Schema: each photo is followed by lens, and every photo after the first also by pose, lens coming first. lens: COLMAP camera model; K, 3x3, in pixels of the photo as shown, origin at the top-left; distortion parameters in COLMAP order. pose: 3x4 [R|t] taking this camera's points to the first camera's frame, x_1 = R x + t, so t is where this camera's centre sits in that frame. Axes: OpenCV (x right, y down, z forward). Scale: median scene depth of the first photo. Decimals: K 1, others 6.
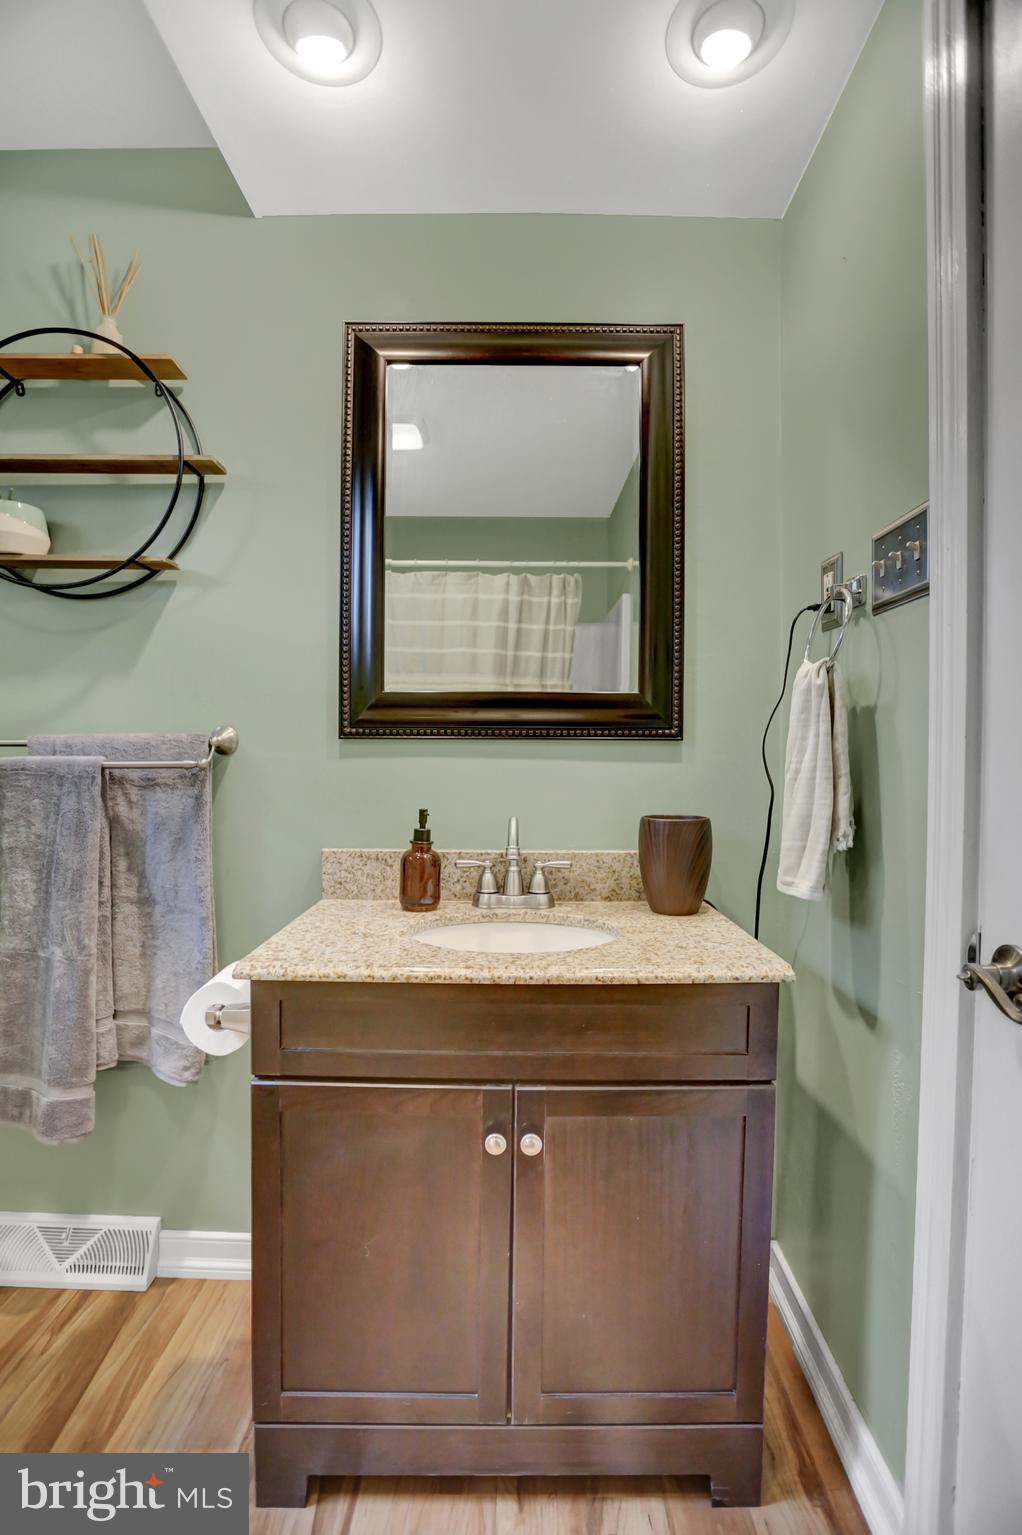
lens RADIAL K [[722.1, 0, 511.0], [0, 722.1, 767.5], [0, 0, 1]] dist [-0.079271, 0.051904]
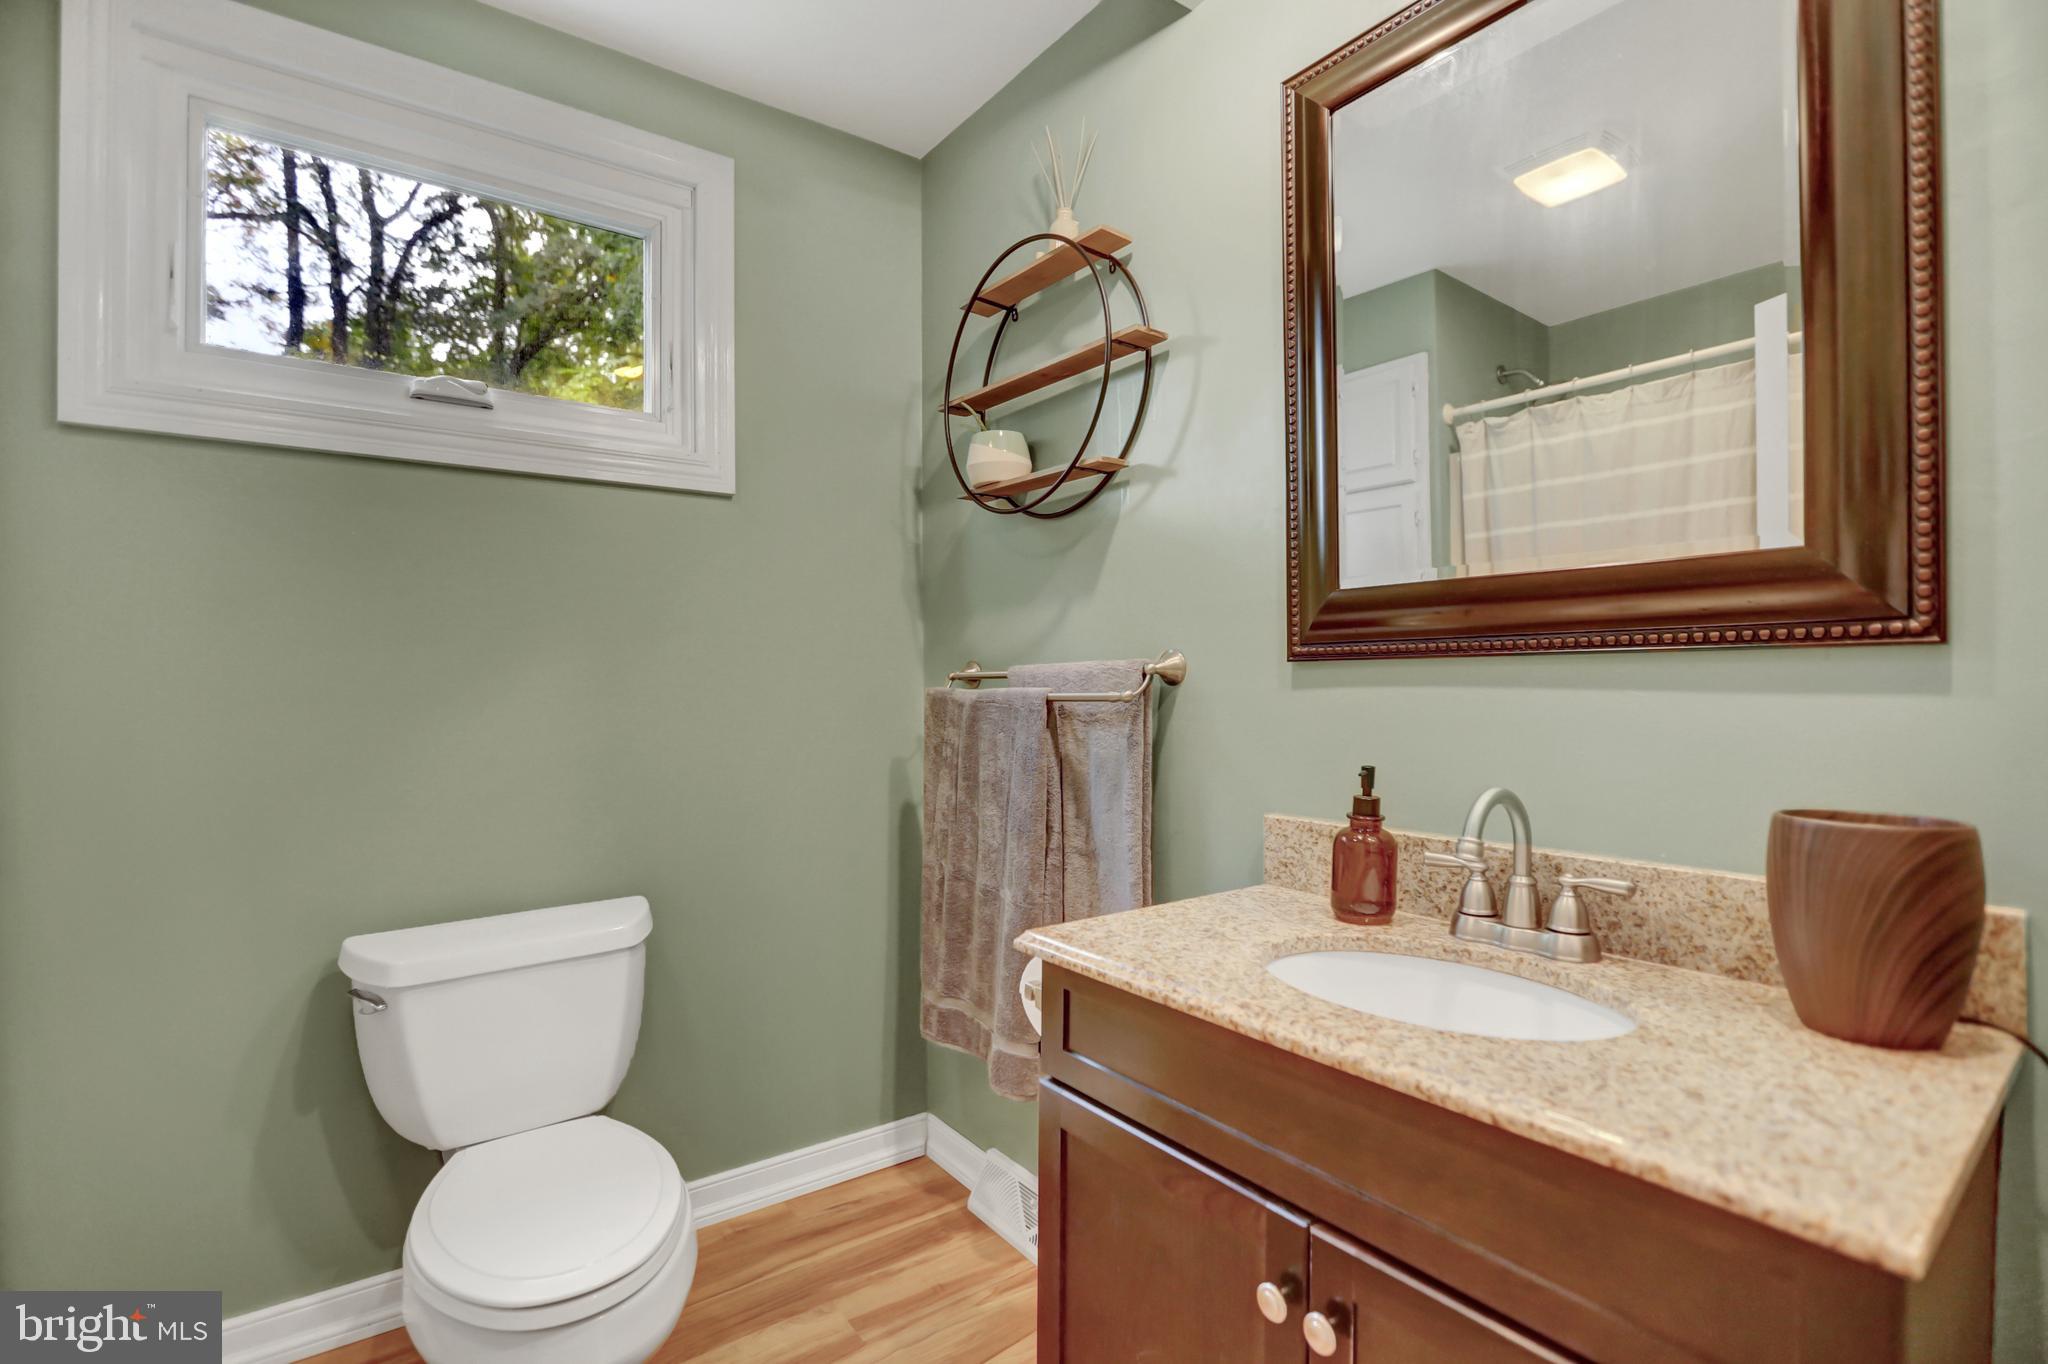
lens RADIAL K [[943.4, 0, 1000.4], [0, 943.4, 686.4], [0, 0, 1]] dist [-0.052082, 0.019930]
pose [[0.588696, -0.007548, -0.808319, 0.356524], [-0.012579, 0.999750, -0.018497, 0.005417], [0.808257, 0.021057, 0.588454, 0.229602]]
